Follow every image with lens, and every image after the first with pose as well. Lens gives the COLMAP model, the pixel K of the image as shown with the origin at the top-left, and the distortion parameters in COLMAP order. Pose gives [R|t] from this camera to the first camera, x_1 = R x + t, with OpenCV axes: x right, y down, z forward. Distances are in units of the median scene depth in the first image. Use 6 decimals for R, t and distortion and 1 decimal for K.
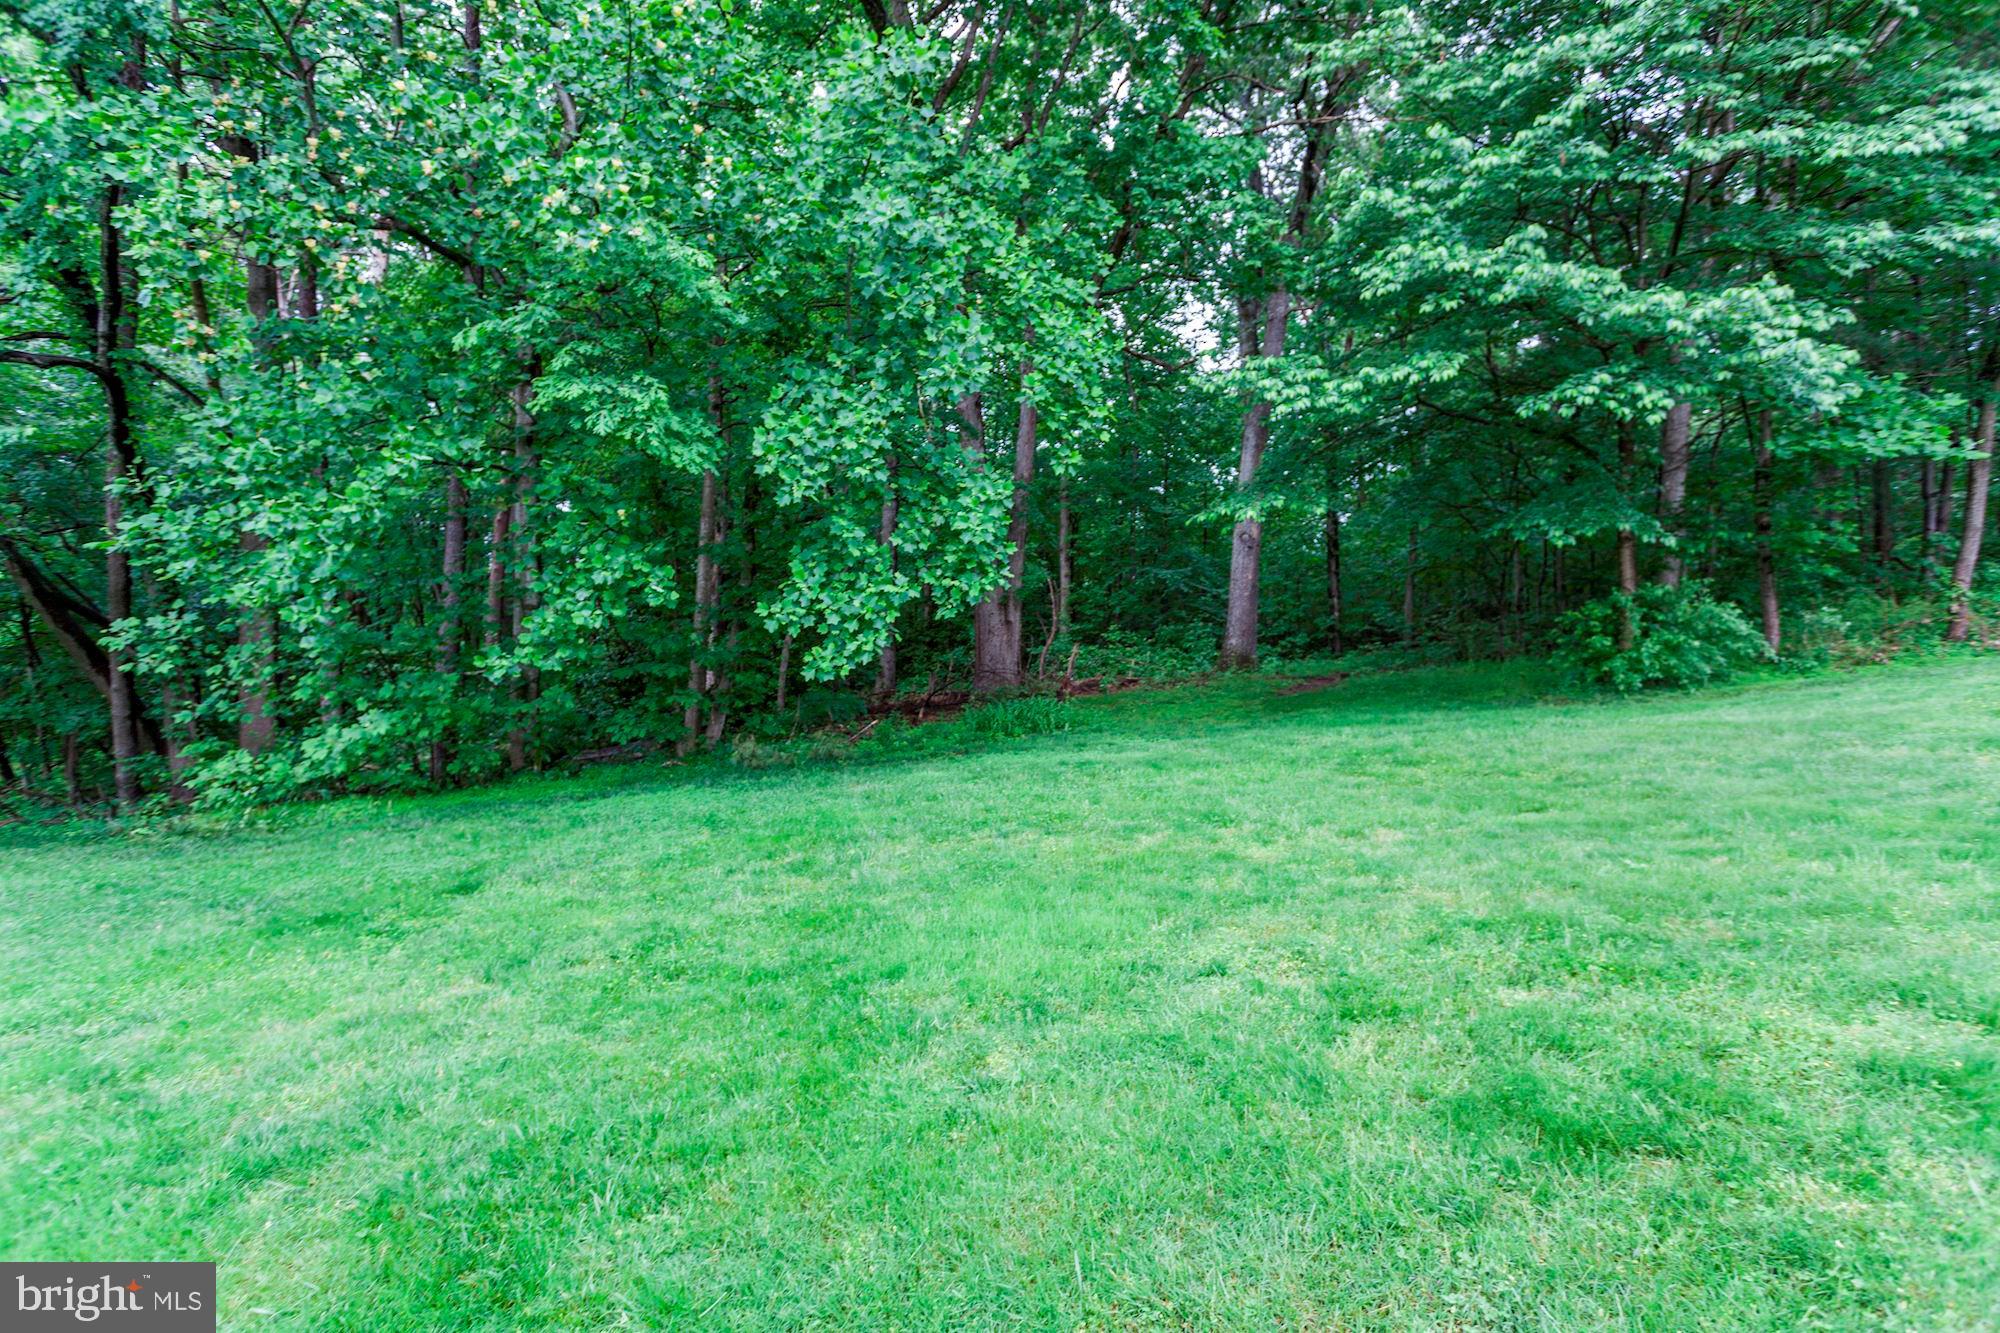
lens RADIAL K [[957.7, 0, 1007.7], [0, 957.7, 667.6], [0, 0, 1]] dist [0.004299, 0.000657]
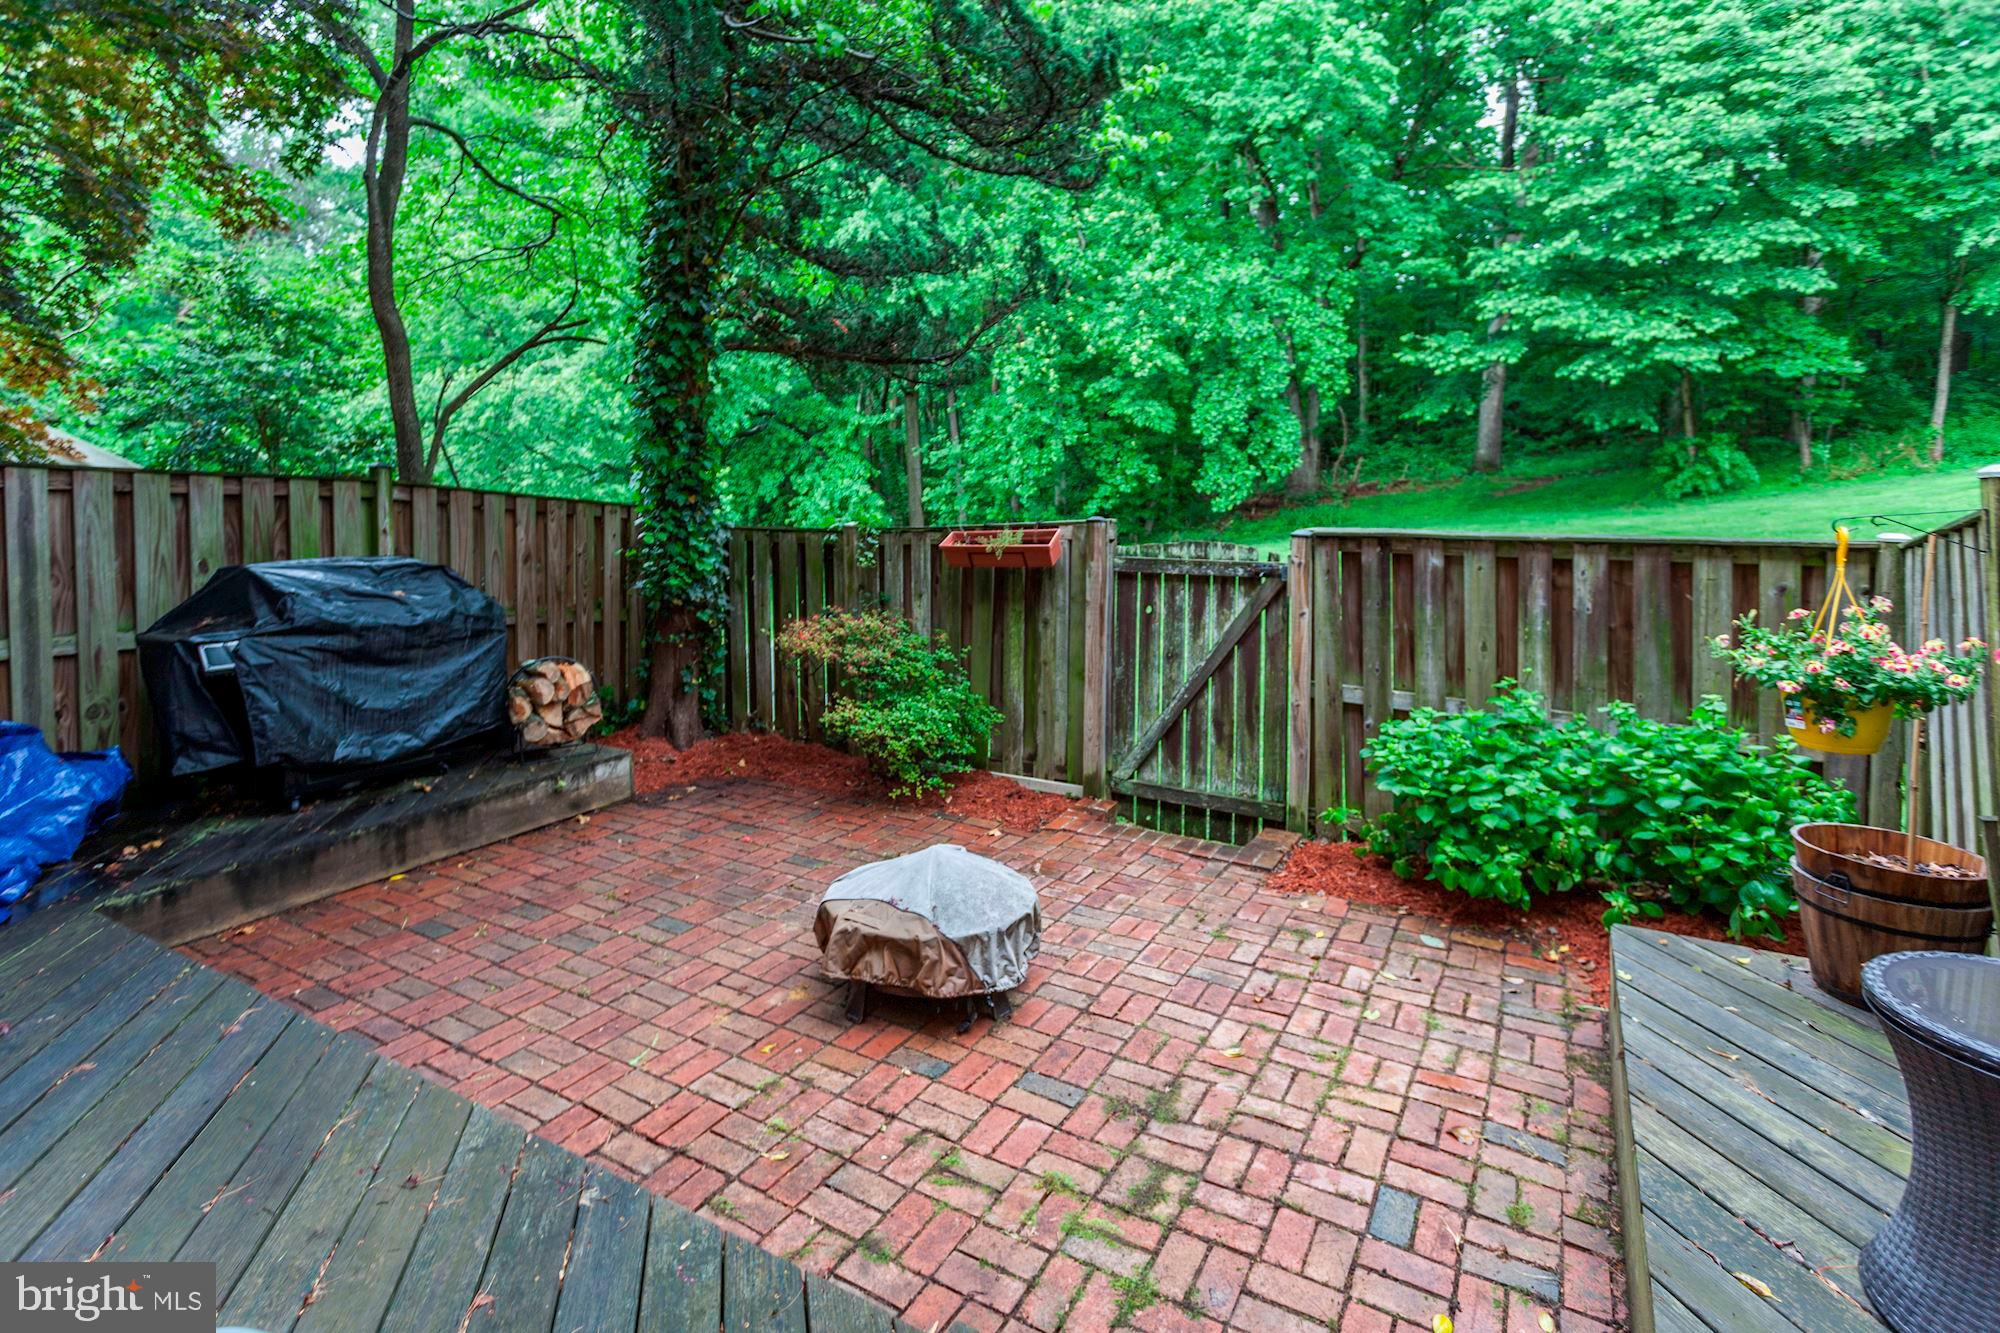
lens RADIAL K [[946.5, 0, 998.2], [0, 946.5, 520.2], [0, 0, 1]] dist [0.000894, 0.000504]
pose [[0.943994, -0.015738, -0.329586, 0.067205], [0.042546, 0.996329, 0.074283, -0.164214], [0.327207, -0.084146, 0.941199, -1.438070]]
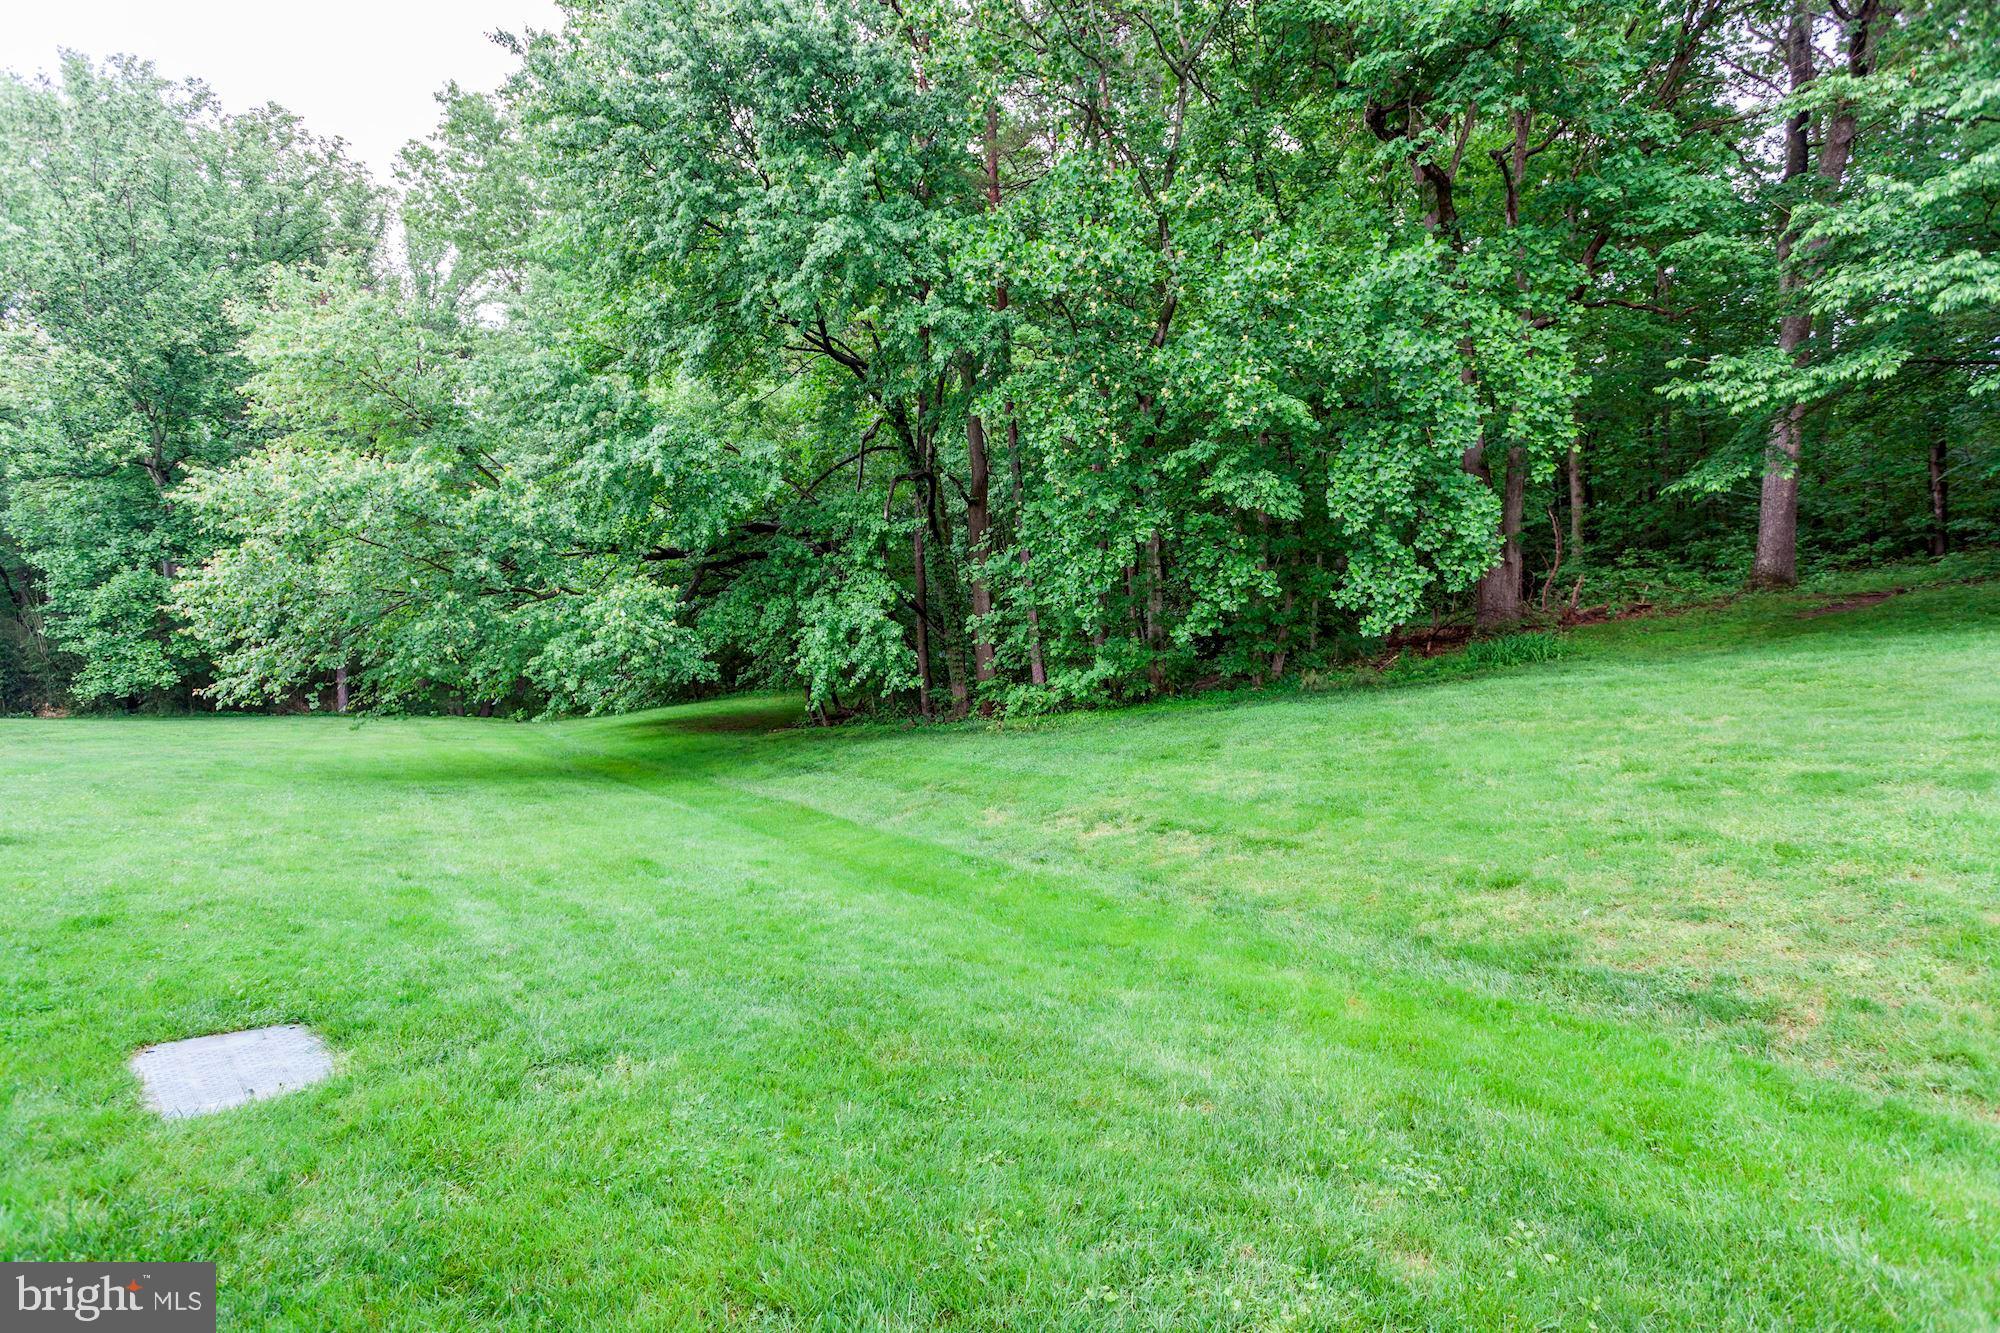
lens RADIAL K [[957.7, 0, 1007.7], [0, 957.7, 667.6], [0, 0, 1]] dist [0.004299, 0.000657]
pose [[0.881135, -0.023365, -0.472288, 0.027786], [0.059065, 0.996395, 0.060902, -0.067640], [0.469162, -0.081559, 0.879338, -0.716826]]
